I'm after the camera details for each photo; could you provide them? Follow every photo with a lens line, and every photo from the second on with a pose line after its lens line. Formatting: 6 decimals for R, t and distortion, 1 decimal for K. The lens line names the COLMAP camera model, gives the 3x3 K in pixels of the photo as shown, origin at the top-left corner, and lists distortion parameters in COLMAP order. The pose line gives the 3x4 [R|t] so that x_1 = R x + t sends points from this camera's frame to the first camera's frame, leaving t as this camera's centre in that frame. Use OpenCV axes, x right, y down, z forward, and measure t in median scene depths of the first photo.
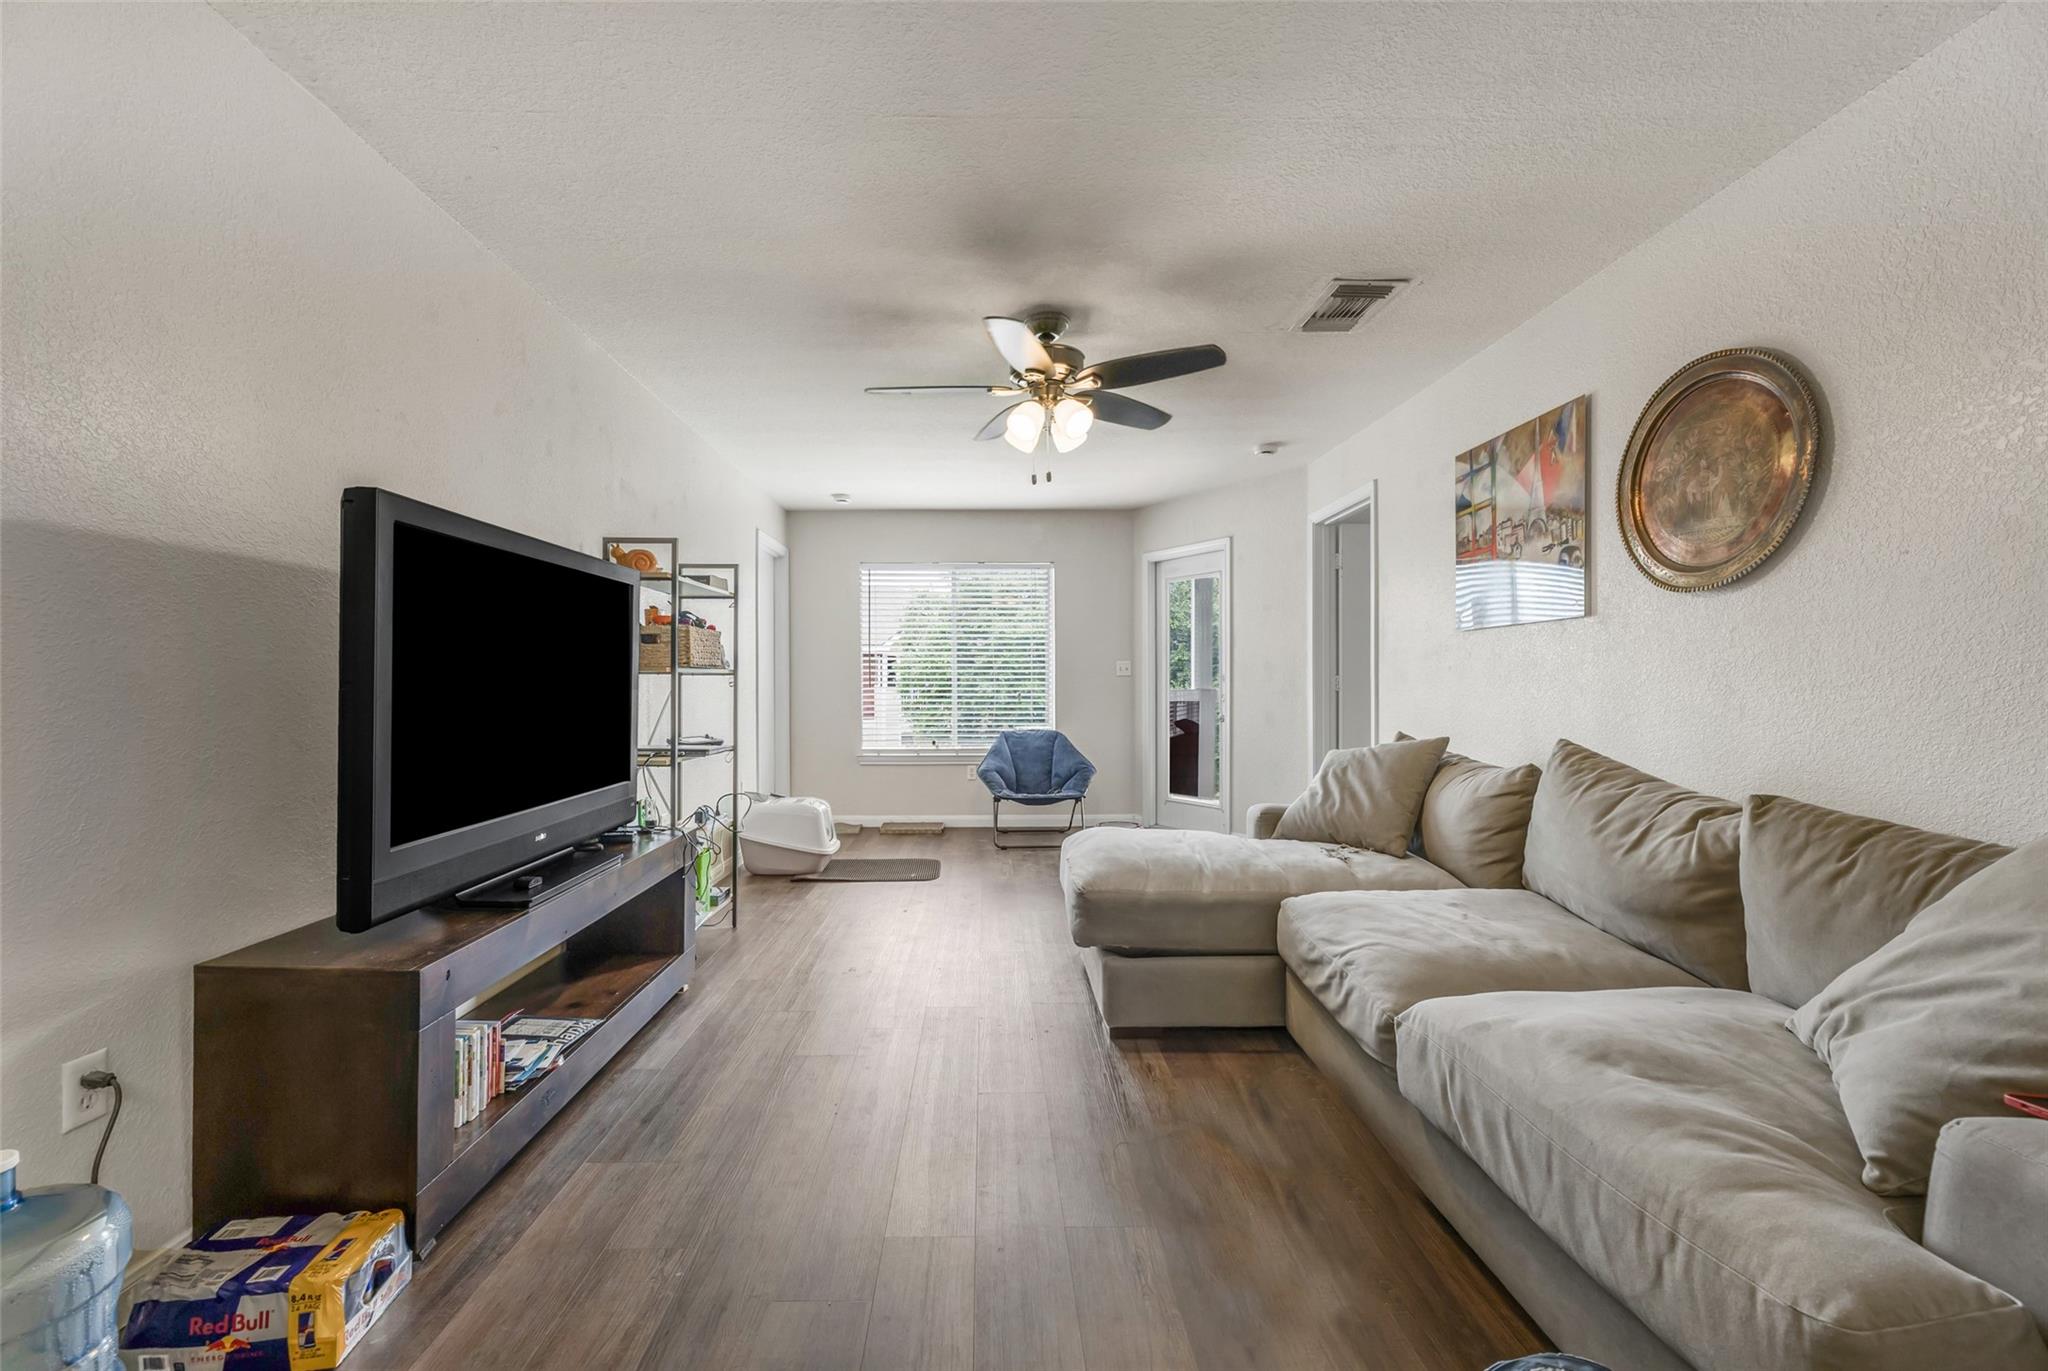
lens RADIAL K [[849.3, 0, 966.8], [0, 849.3, 696.4], [0, 0, 1]] dist [-0.000404, -0.000230]
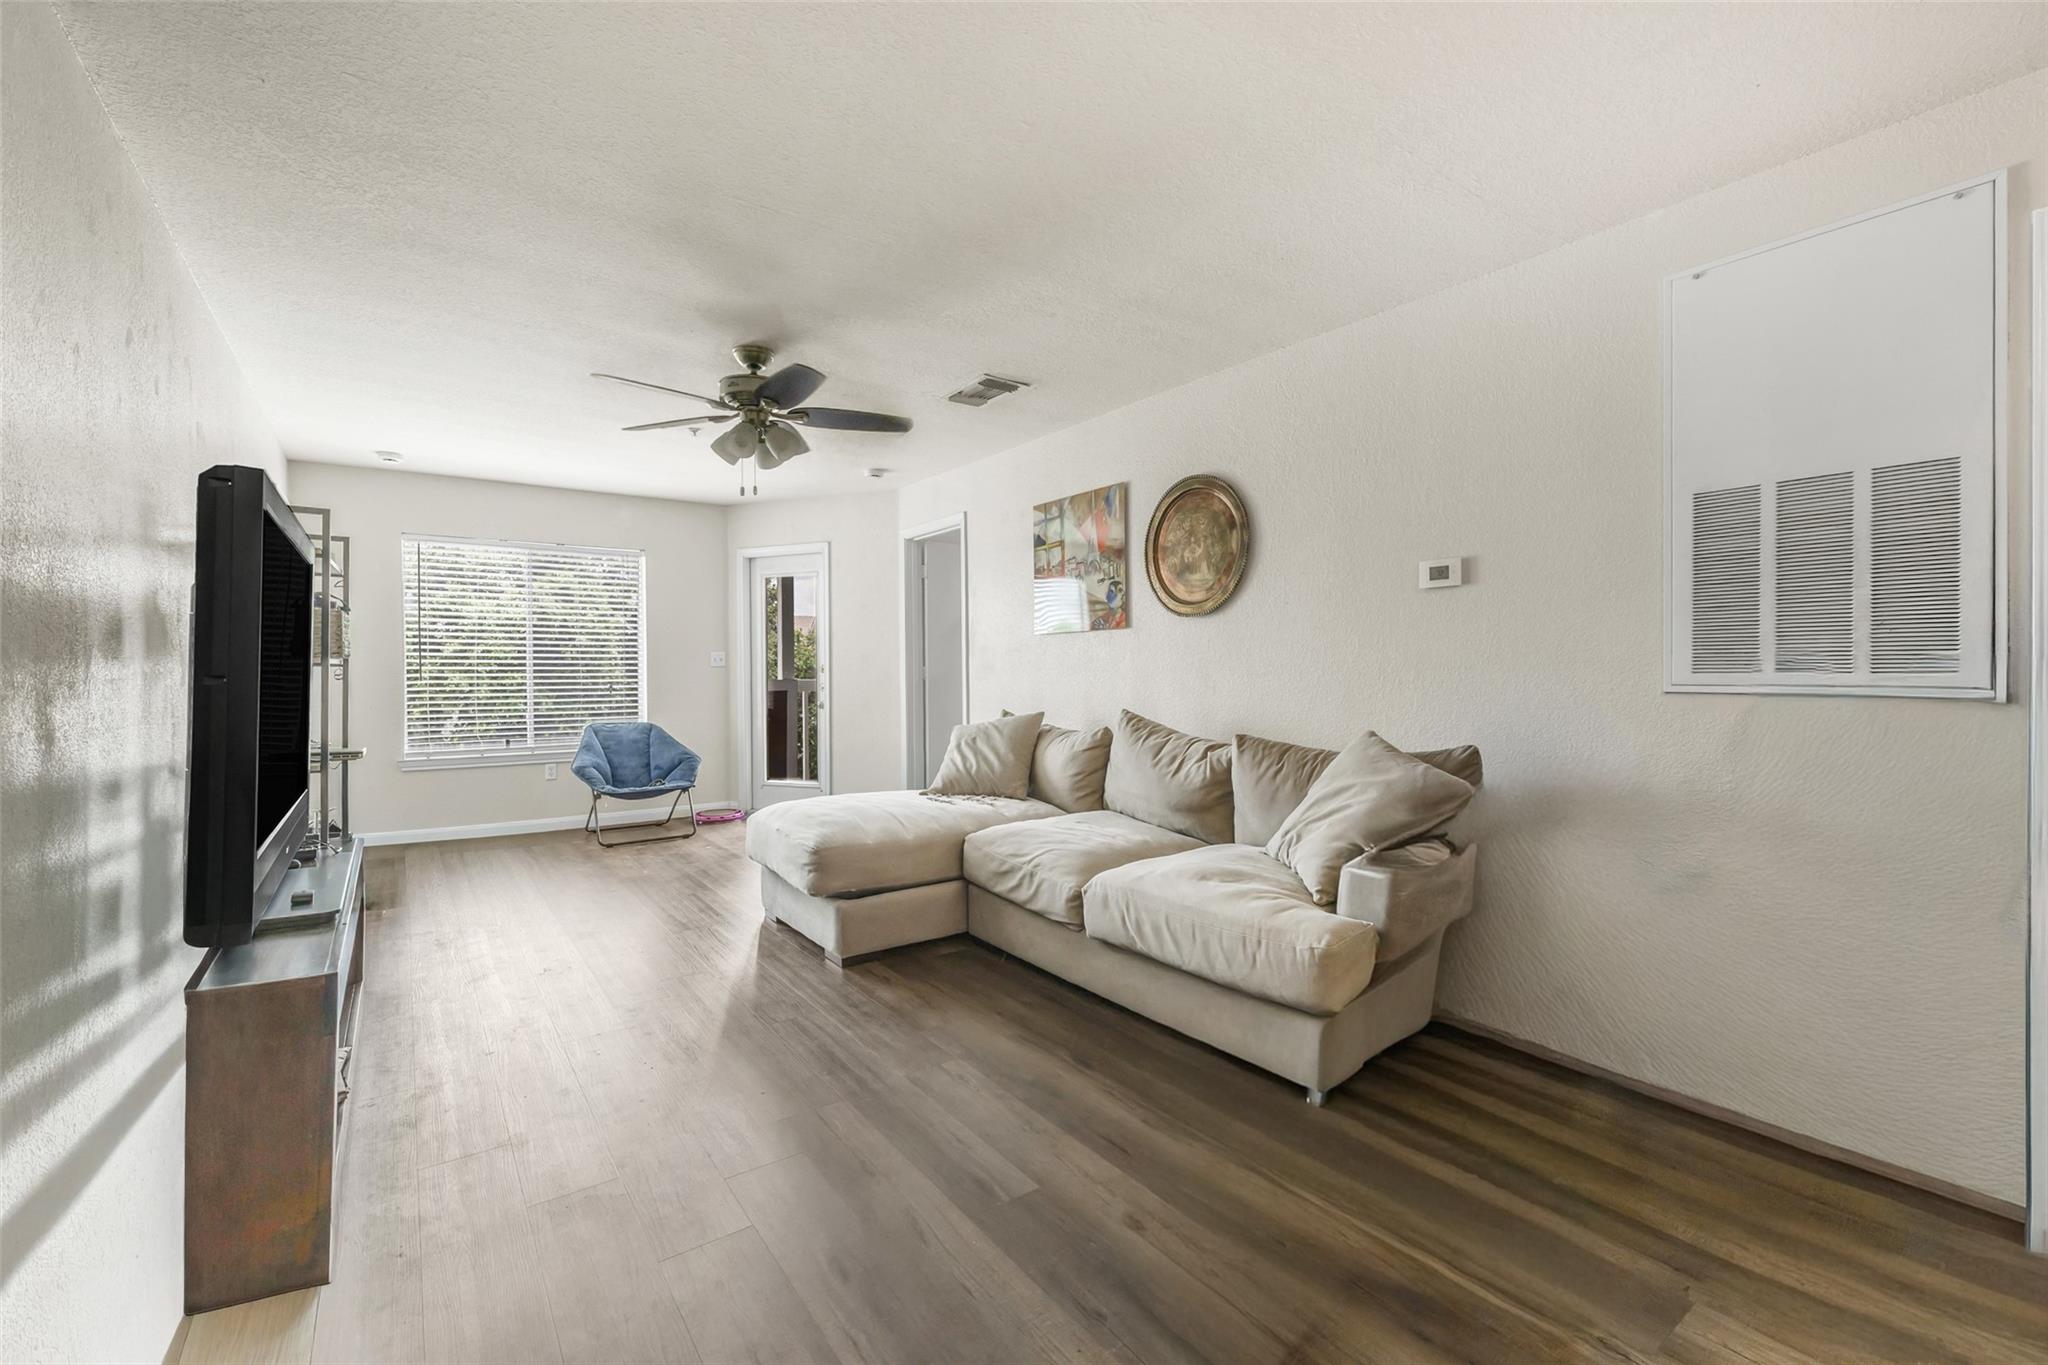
lens RADIAL K [[883.7, 0, 1012.9], [0, 883.7, 684.0], [0, 0, 1]] dist [-0.000630, -0.000460]
pose [[0.808722, -0.007570, 0.588143, -0.381832], [0.010332, 0.999946, -0.001335, 0.004589], [-0.588101, 0.007156, 0.808756, -0.161984]]
